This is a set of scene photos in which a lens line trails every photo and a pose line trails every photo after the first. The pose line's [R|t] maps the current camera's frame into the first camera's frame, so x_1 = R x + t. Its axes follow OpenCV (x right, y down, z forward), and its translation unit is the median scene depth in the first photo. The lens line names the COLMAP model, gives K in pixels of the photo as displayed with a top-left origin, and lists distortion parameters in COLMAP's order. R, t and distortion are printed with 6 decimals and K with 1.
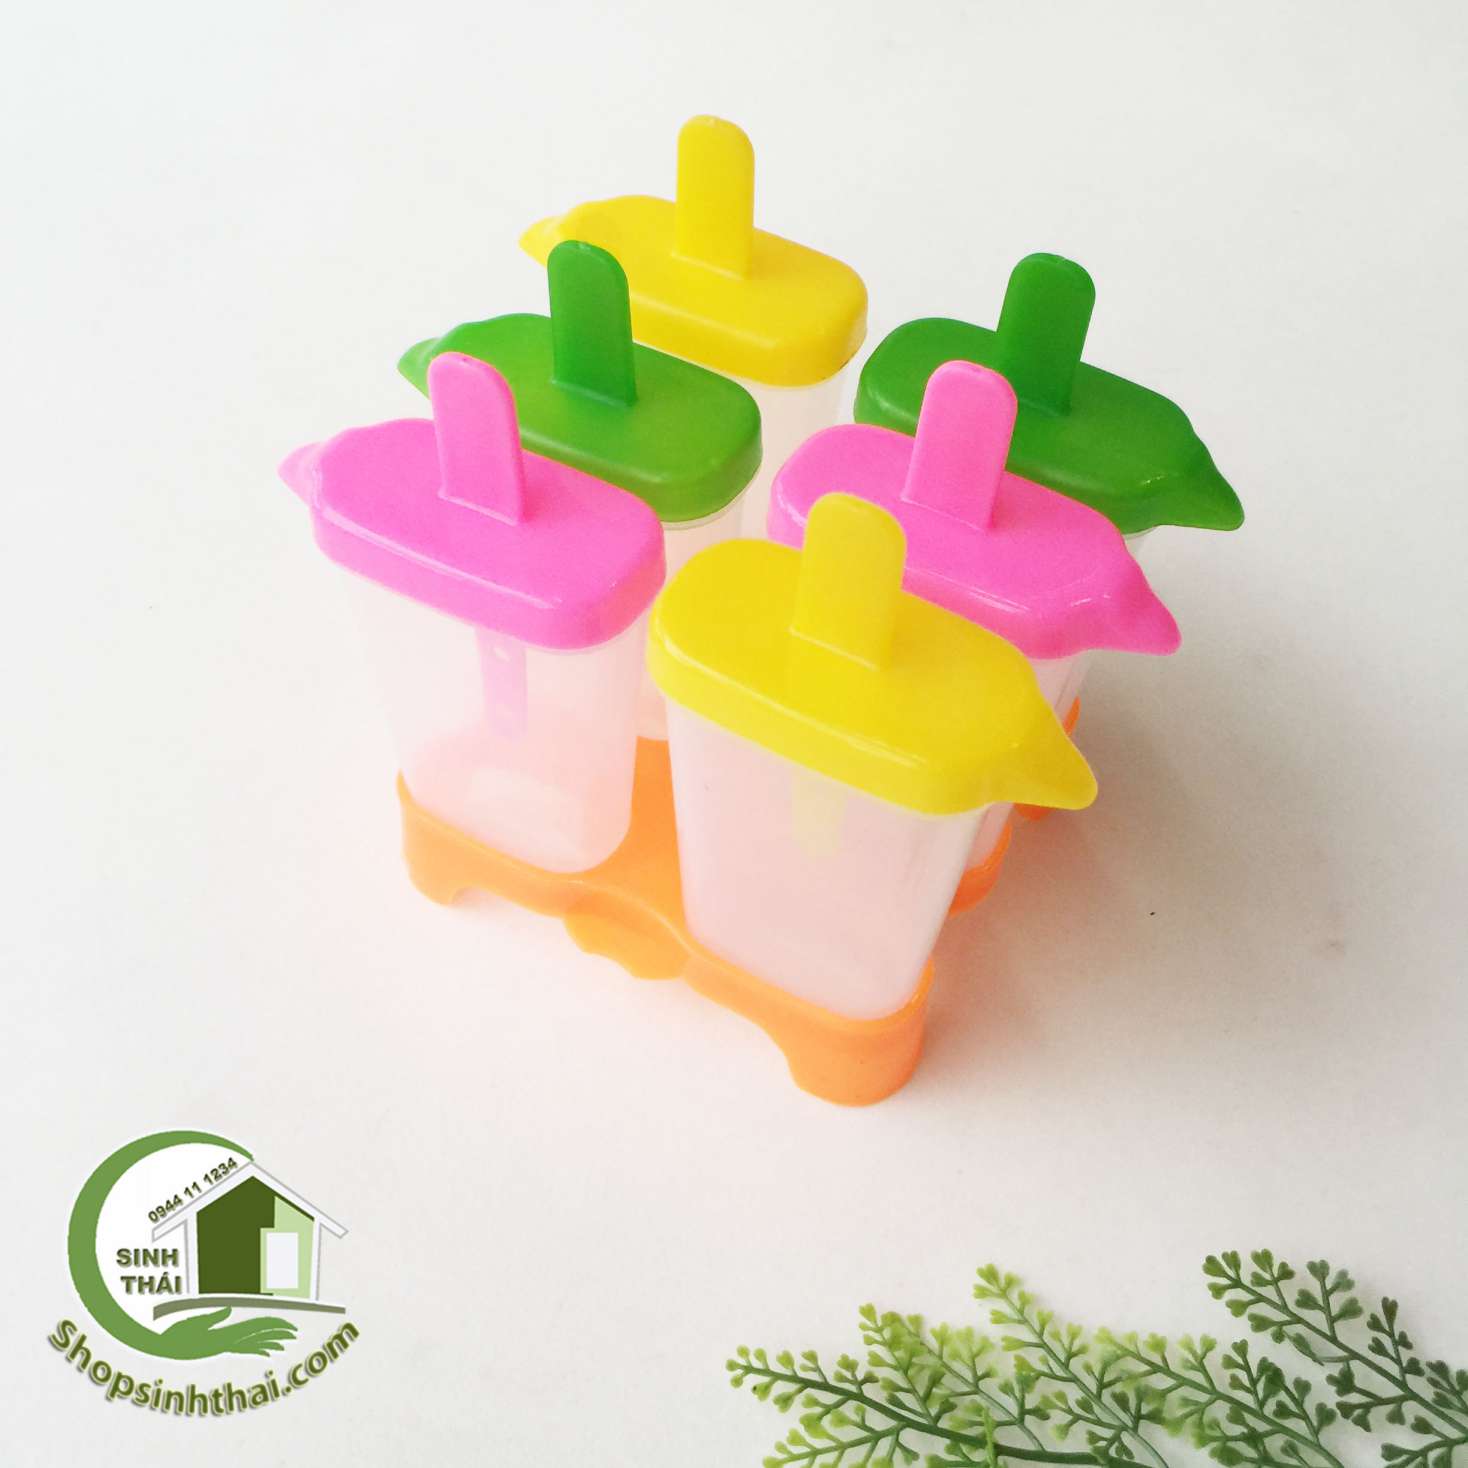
lens RADIAL K [[1650.1, 0, 734.4], [0, 1650.1, 730.8], [0, 0, 1]] dist [0.088230, 0.000000]
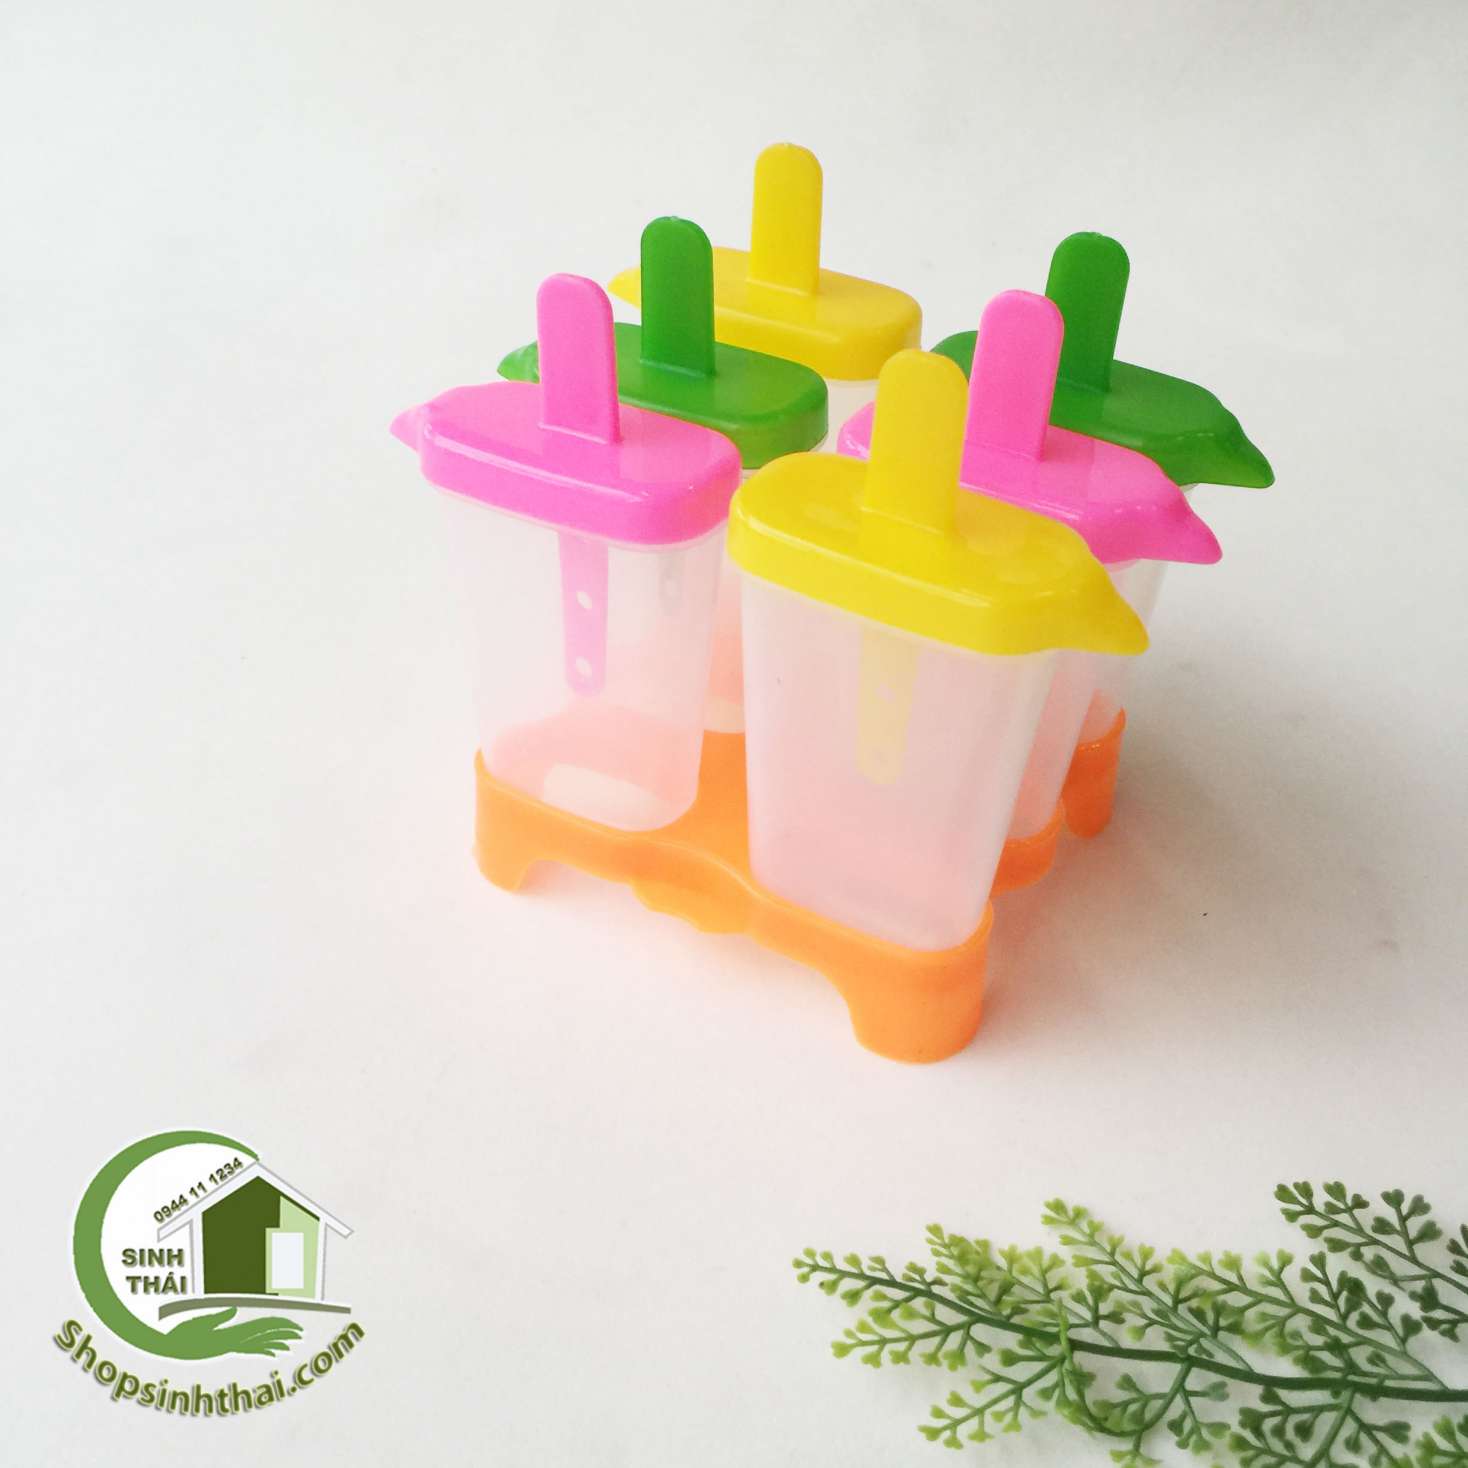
lens RADIAL K [[1650.1, 0, 737.2], [0, 1650.1, 728.7], [0, 0, 1]] dist [0.088230, 0.000000]
pose [[0.999820, 0.010874, -0.015570, -0.024721], [-0.014116, 0.973959, -0.226283, 0.286061], [0.012704, 0.226462, 0.973937, -0.026806]]
